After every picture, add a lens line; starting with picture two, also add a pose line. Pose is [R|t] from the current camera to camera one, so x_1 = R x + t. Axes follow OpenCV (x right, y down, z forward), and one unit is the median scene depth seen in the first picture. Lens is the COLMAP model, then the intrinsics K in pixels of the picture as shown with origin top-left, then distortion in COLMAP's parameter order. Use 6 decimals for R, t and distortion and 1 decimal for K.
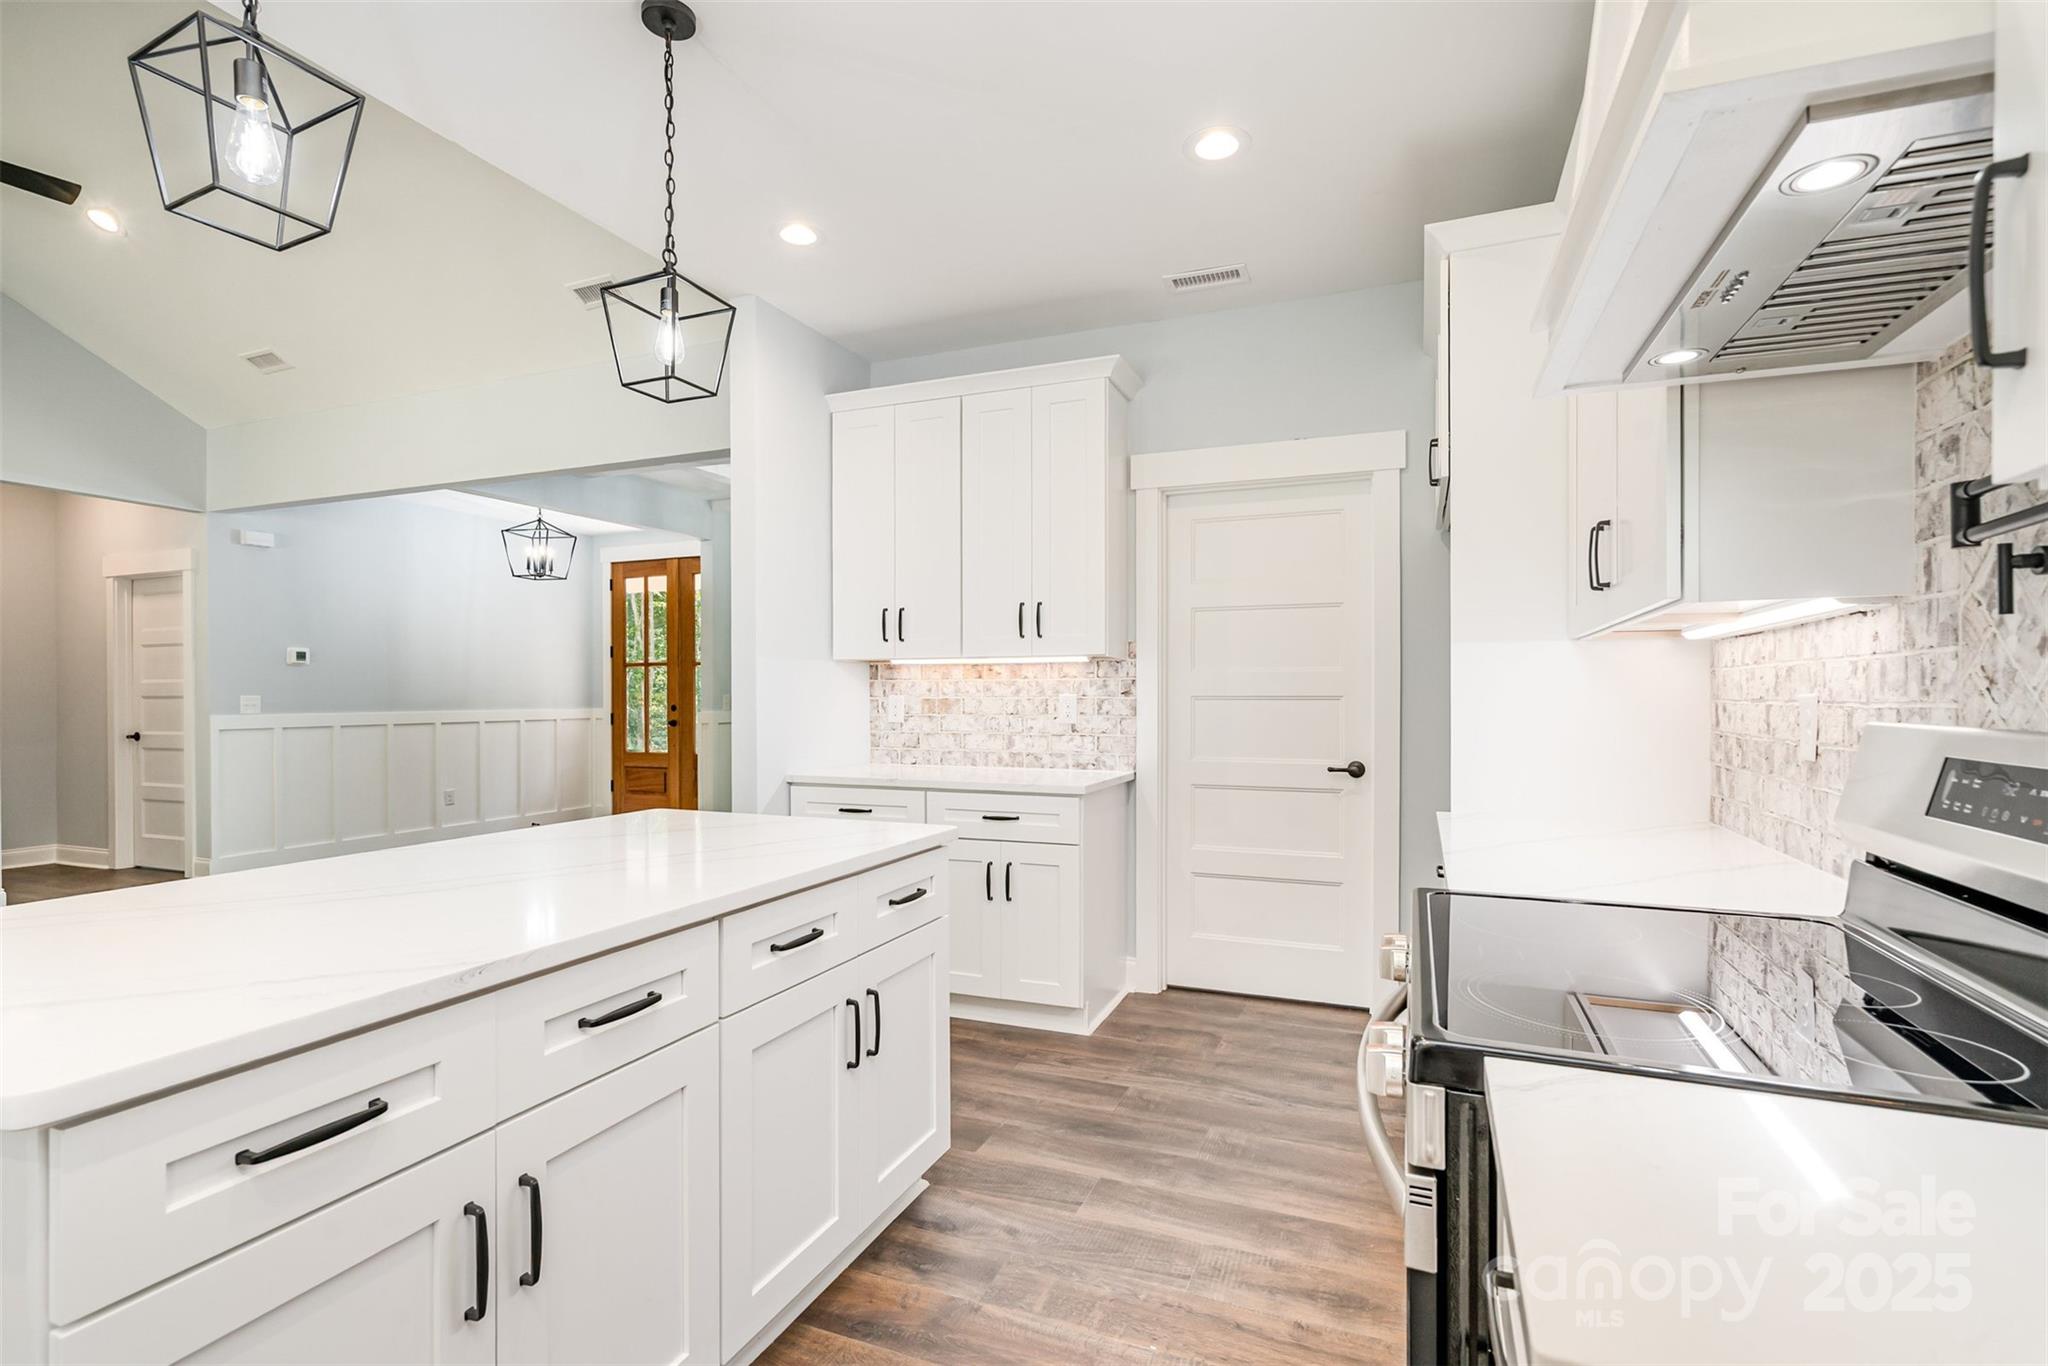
lens RADIAL K [[952.6, 0, 1021.5], [0, 952.6, 701.6], [0, 0, 1]] dist [-0.004434, 0.001428]
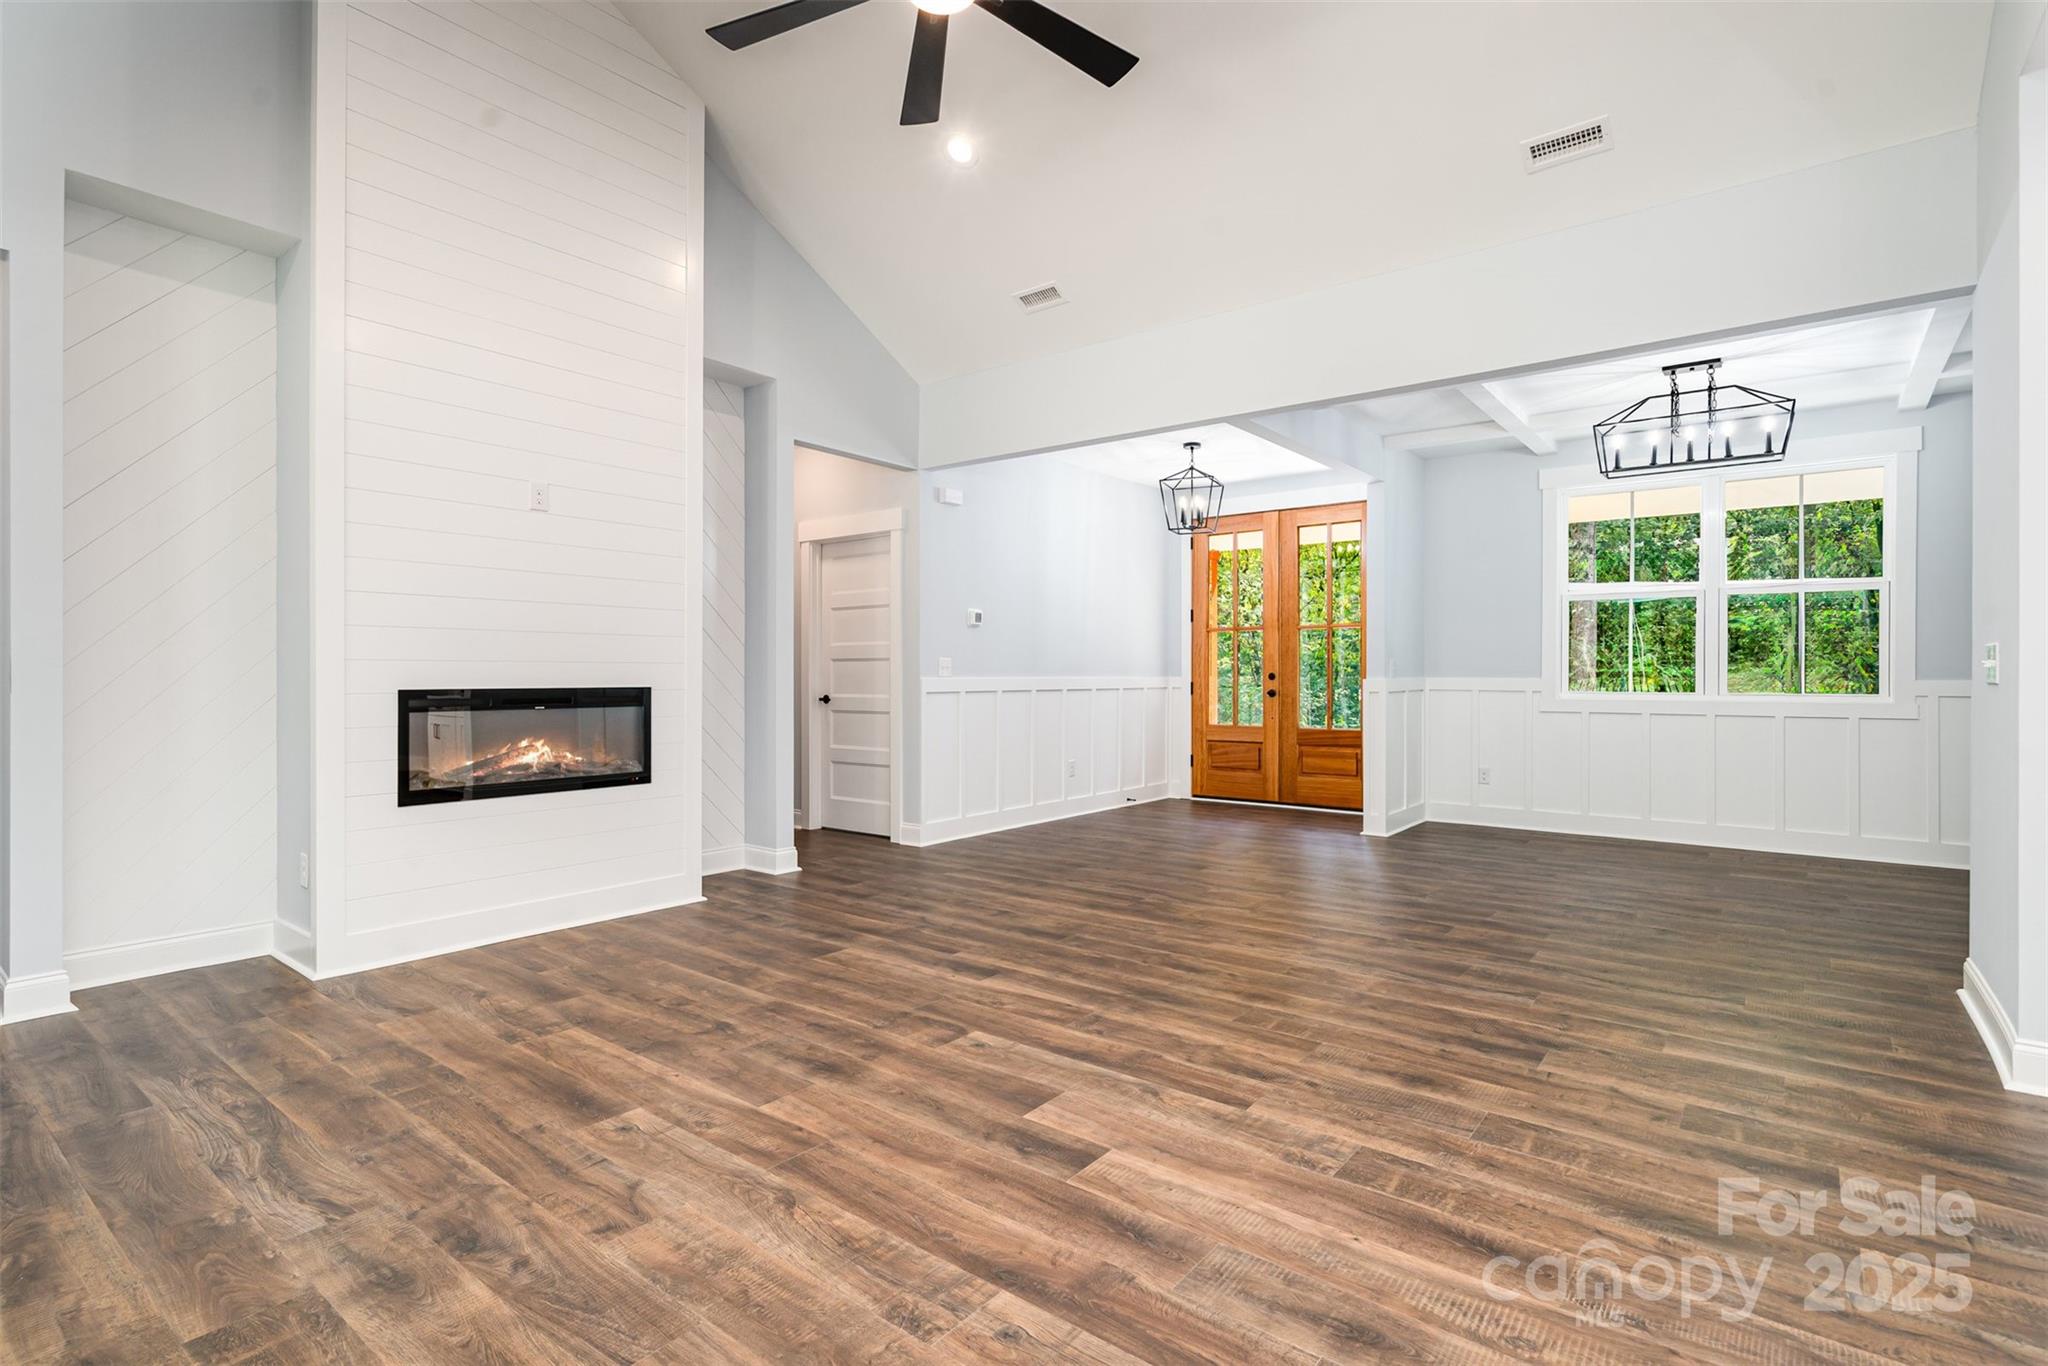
lens RADIAL K [[983.6, 0, 1024.9], [0, 983.6, 672.3], [0, 0, 1]] dist [-0.001152, 0.001243]
pose [[0.961976, 0.003221, -0.273114, -0.473304], [-0.006028, 0.999937, -0.009437, 0.018225], [0.273066, 0.010724, 0.961935, 0.058179]]
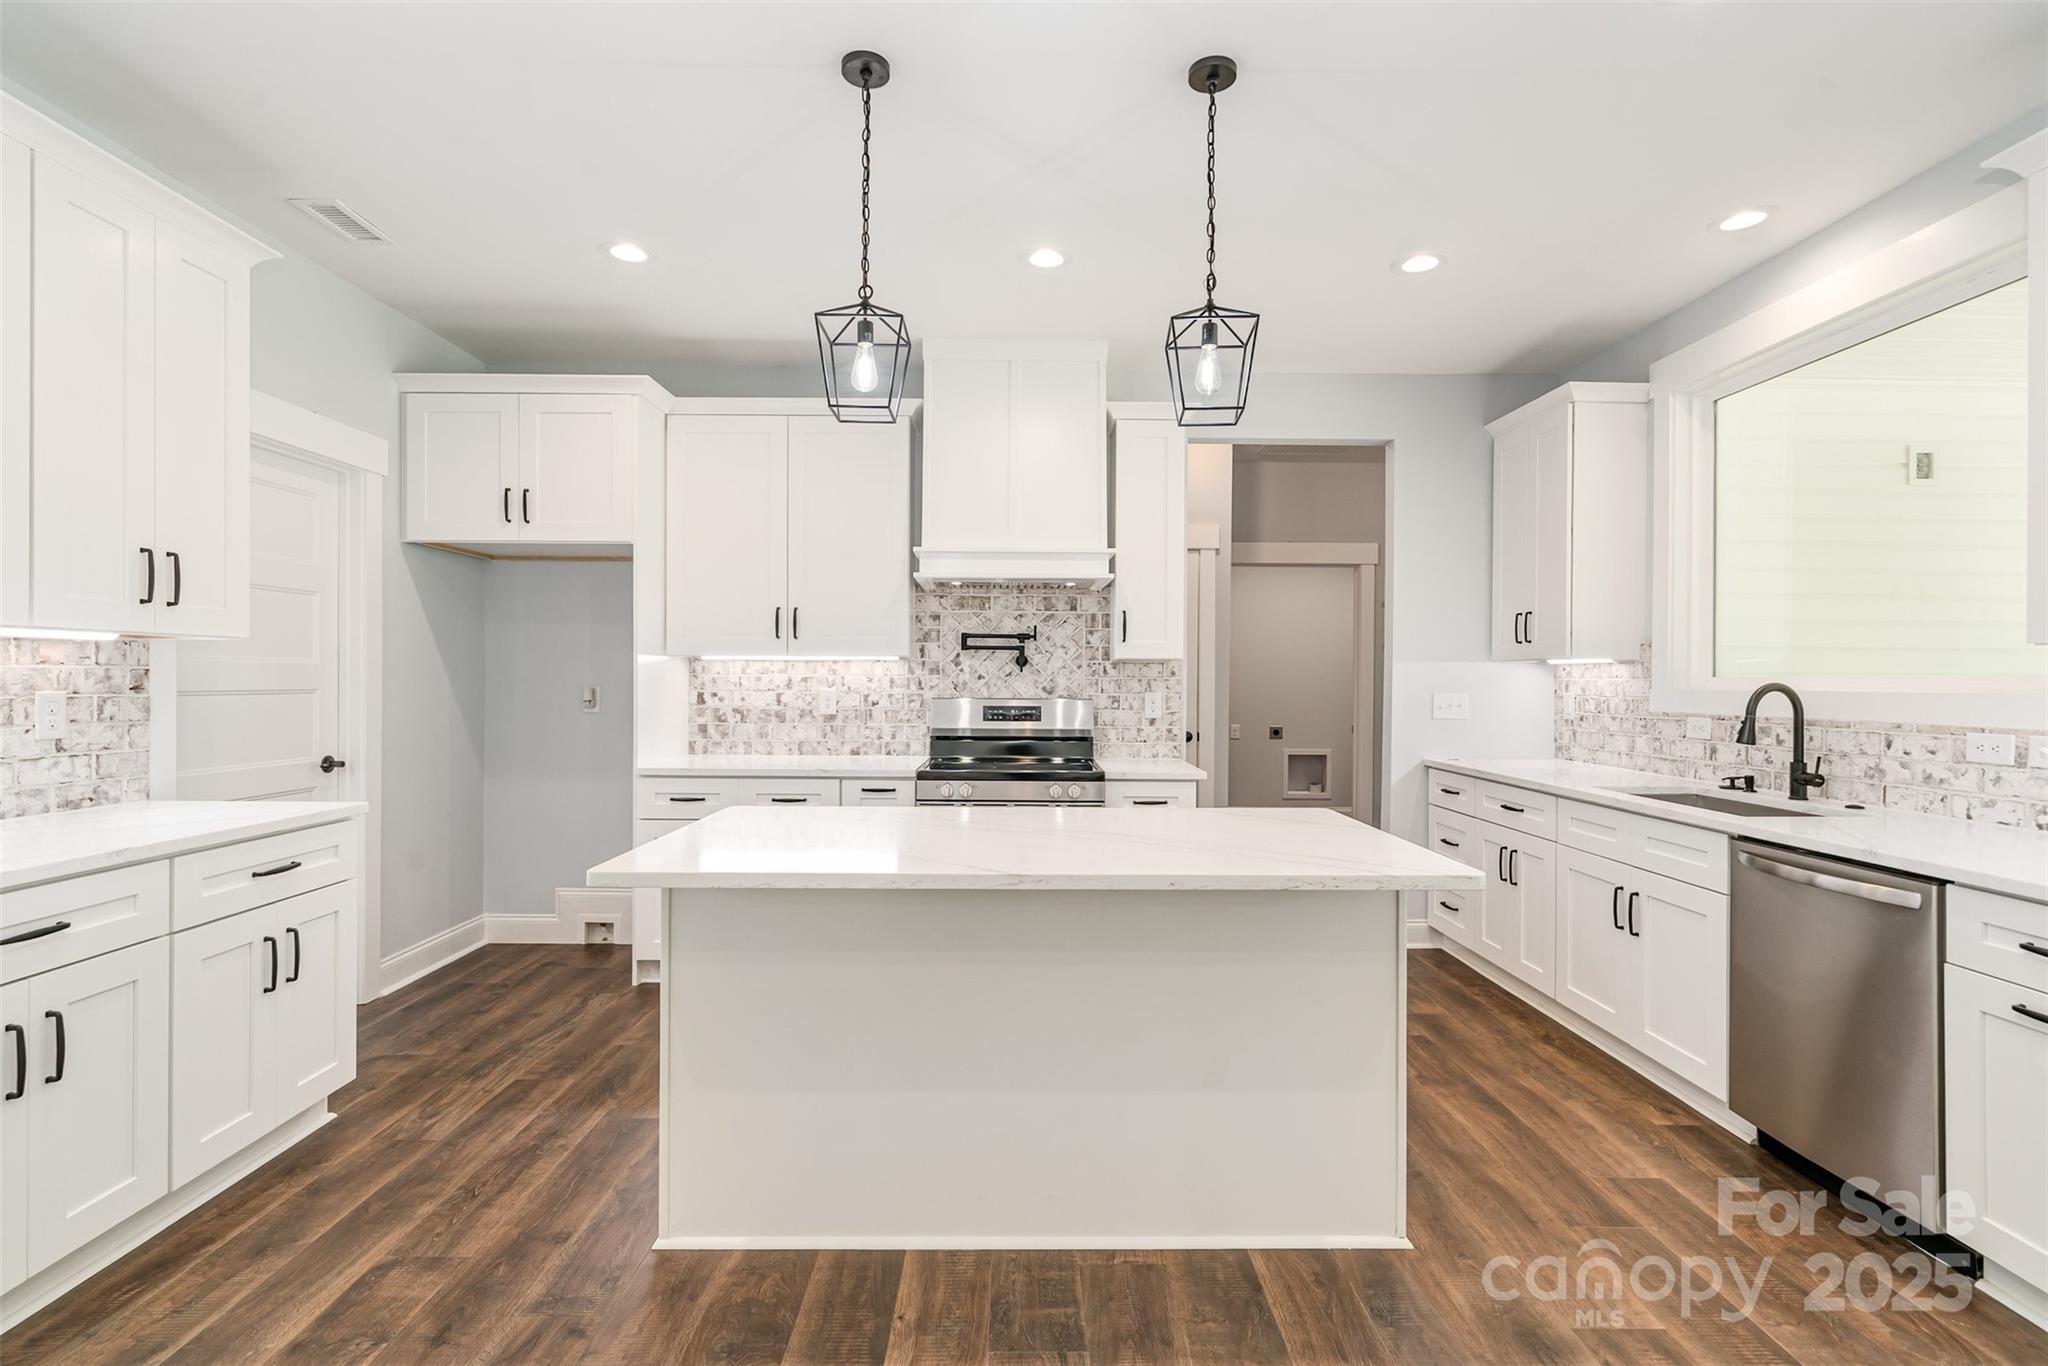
lens RADIAL K [[952.6, 0, 1025.8], [0, 952.6, 679.2], [0, 0, 1]] dist [-0.004434, 0.001428]
pose [[-0.389445, -0.001827, 0.921048, -0.481092], [0.000598, 0.999997, 0.002237, -0.010346], [-0.921050, 0.001422, -0.389443, 0.418581]]
